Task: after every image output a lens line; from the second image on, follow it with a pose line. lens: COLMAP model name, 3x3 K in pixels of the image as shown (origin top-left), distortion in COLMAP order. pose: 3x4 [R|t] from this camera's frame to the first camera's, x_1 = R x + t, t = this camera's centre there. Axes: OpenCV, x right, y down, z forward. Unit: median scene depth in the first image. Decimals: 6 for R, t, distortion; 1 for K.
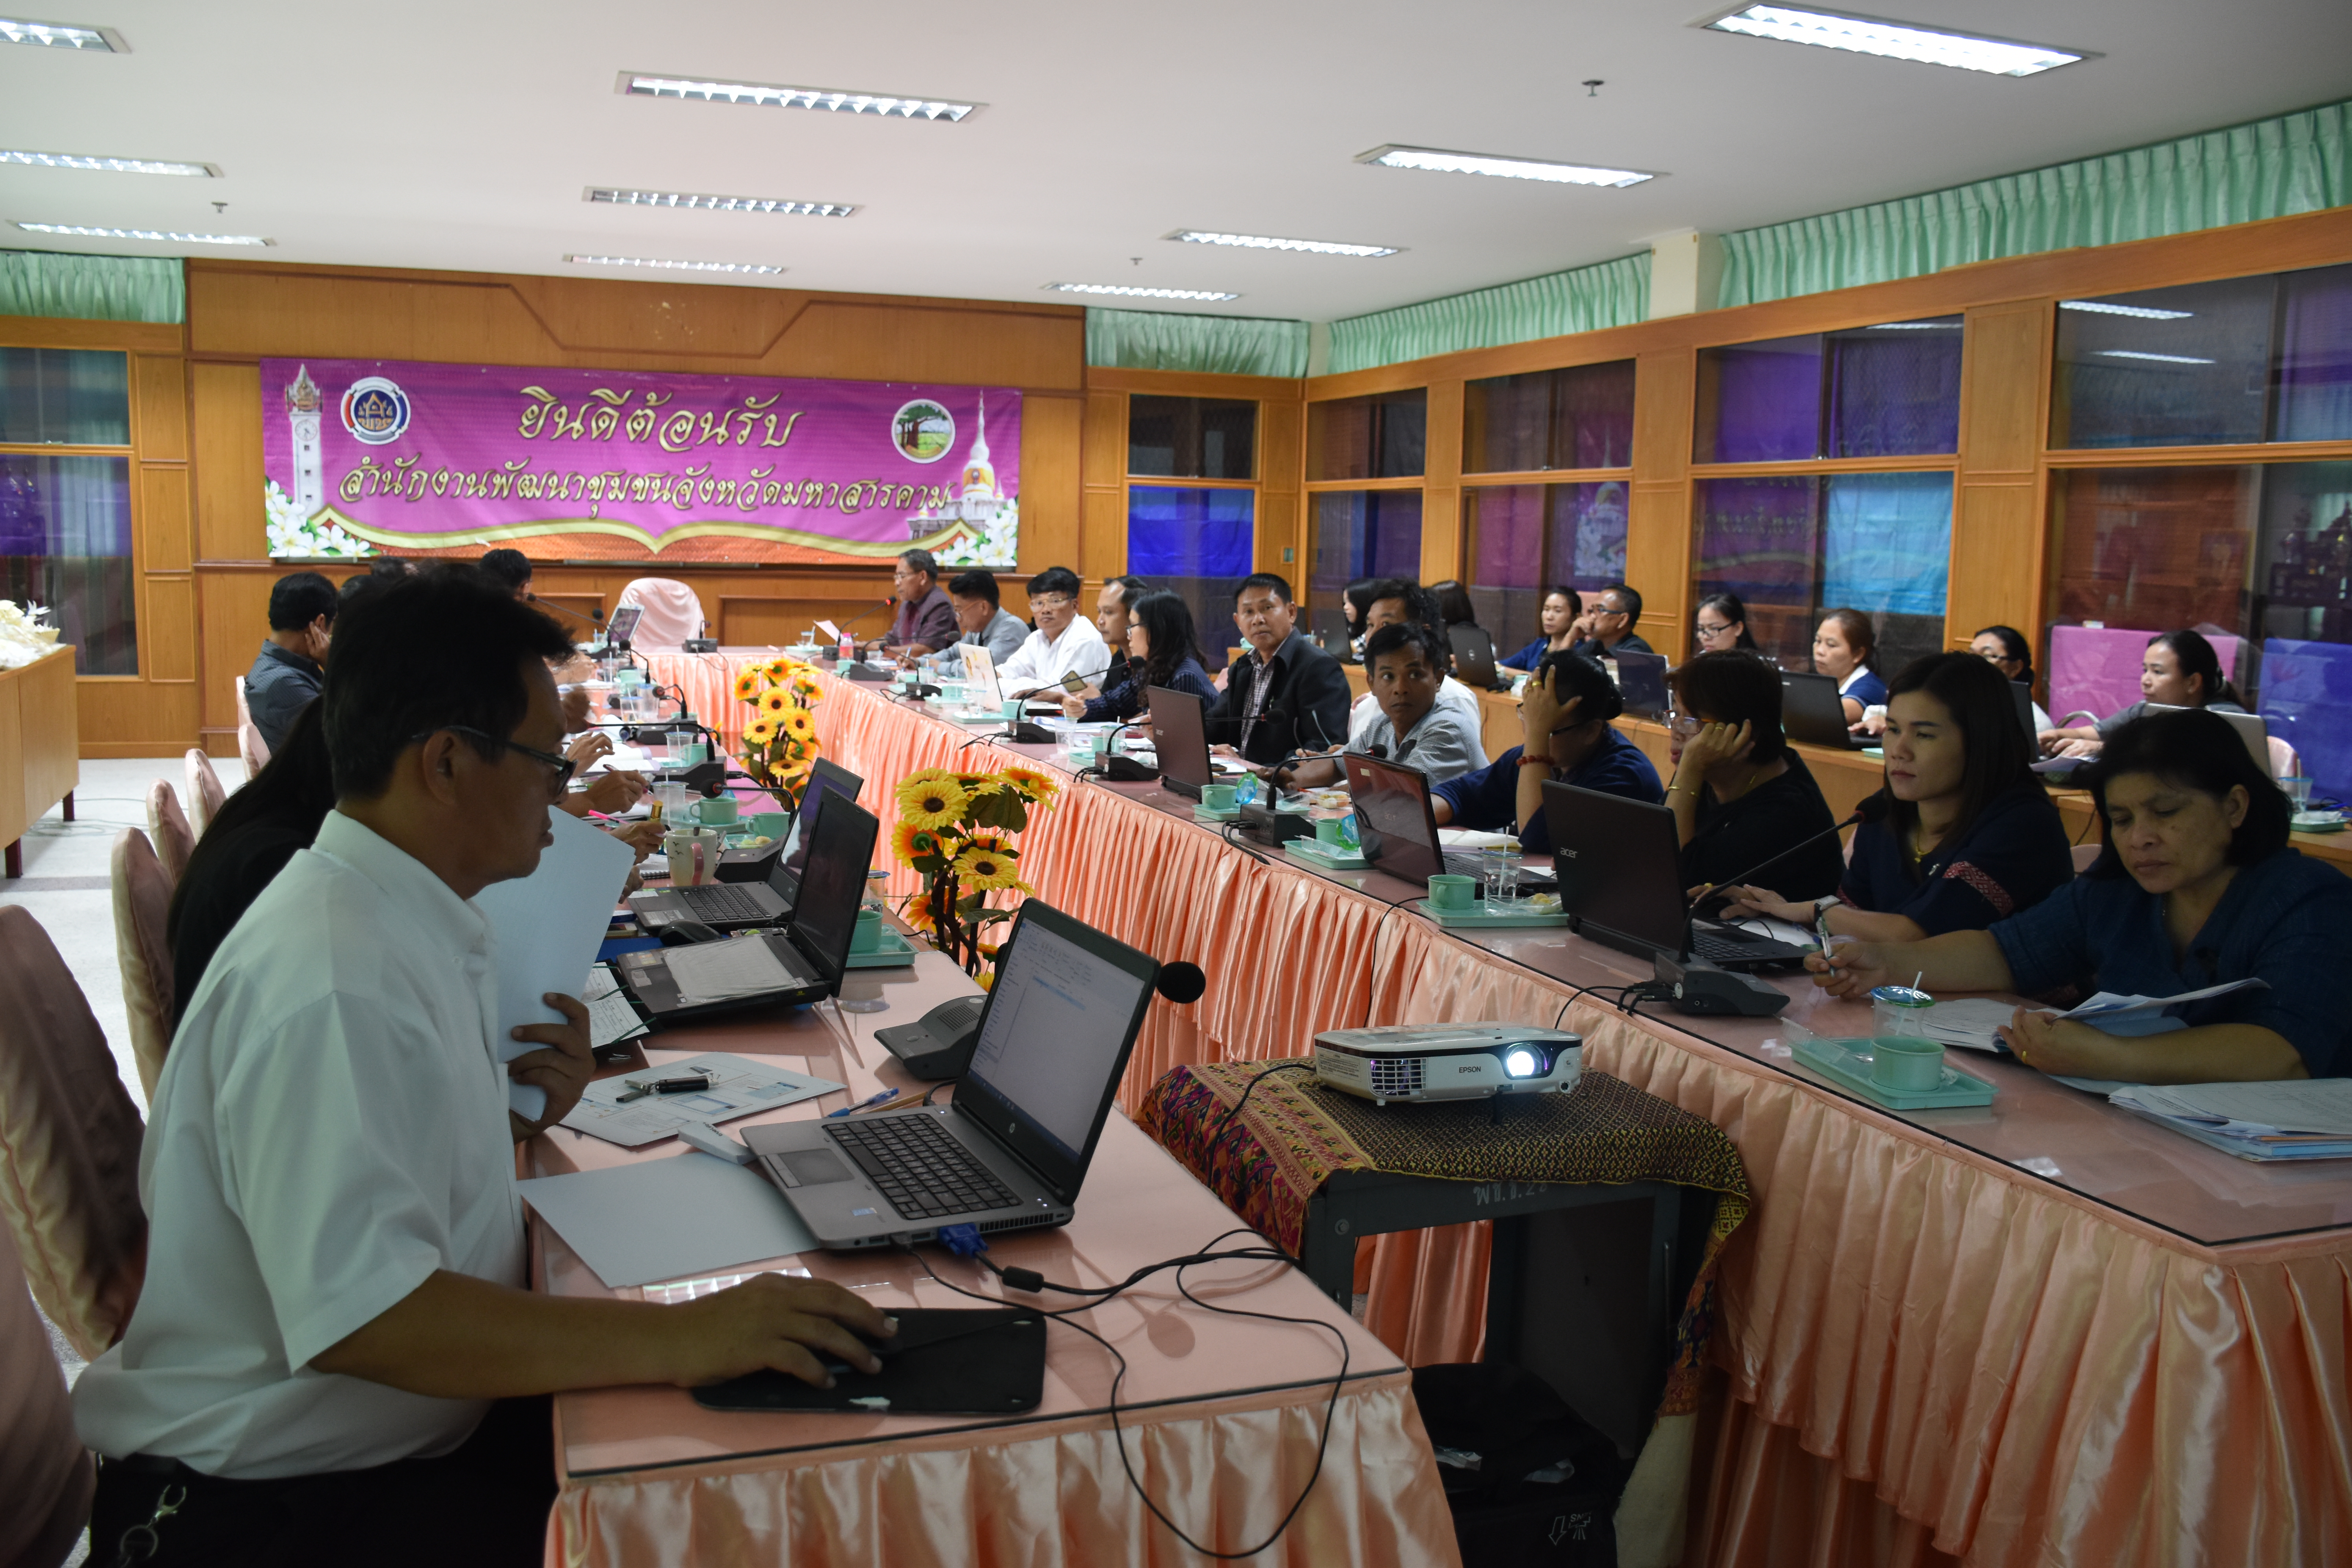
lens RADIAL K [[1863.0, 0, 1176.0], [0, 1863.0, 784.0], [0, 0, 1]] dist [-0.155714, 0.111322]
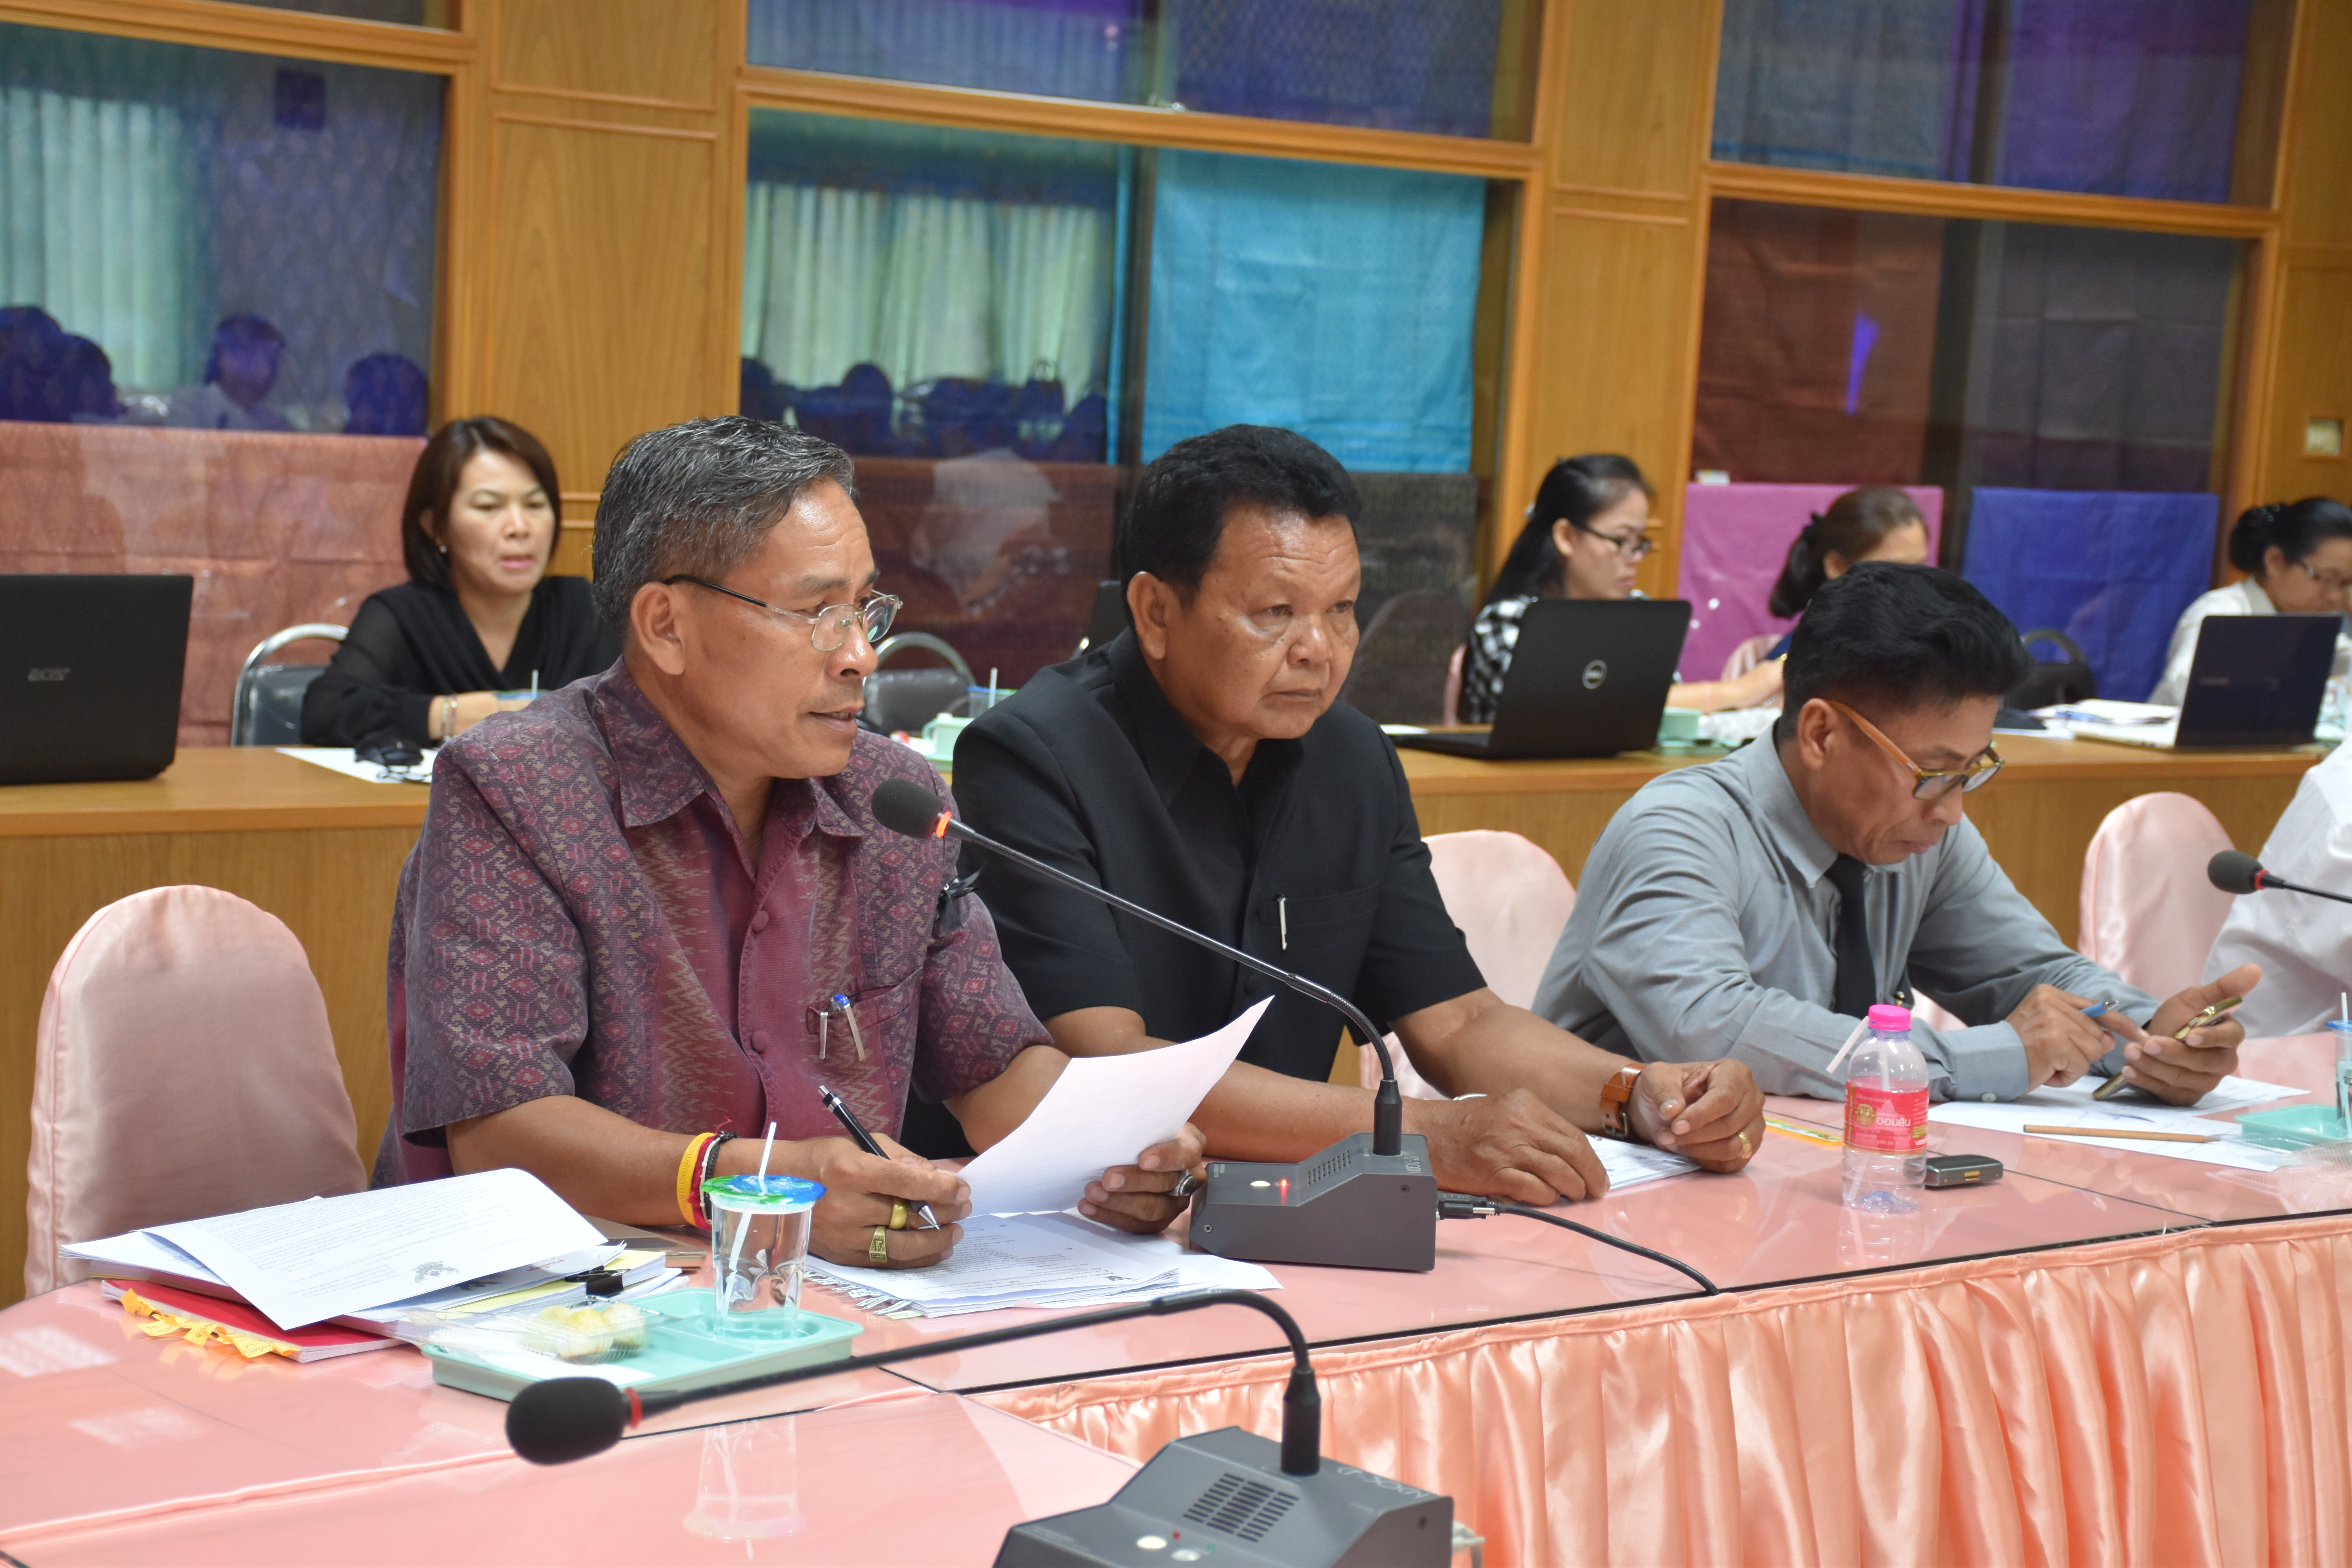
lens RADIAL K [[4178.4, 0, 1150.2], [0, 4178.4, 784.6], [0, 0, 1]] dist [0.318436, 0.238045]
pose [[-0.336073, -0.133379, 0.932344, -0.574067], [0.063308, 0.984484, 0.163657, -0.186615], [-0.939706, 0.114025, -0.322414, 1.352482]]
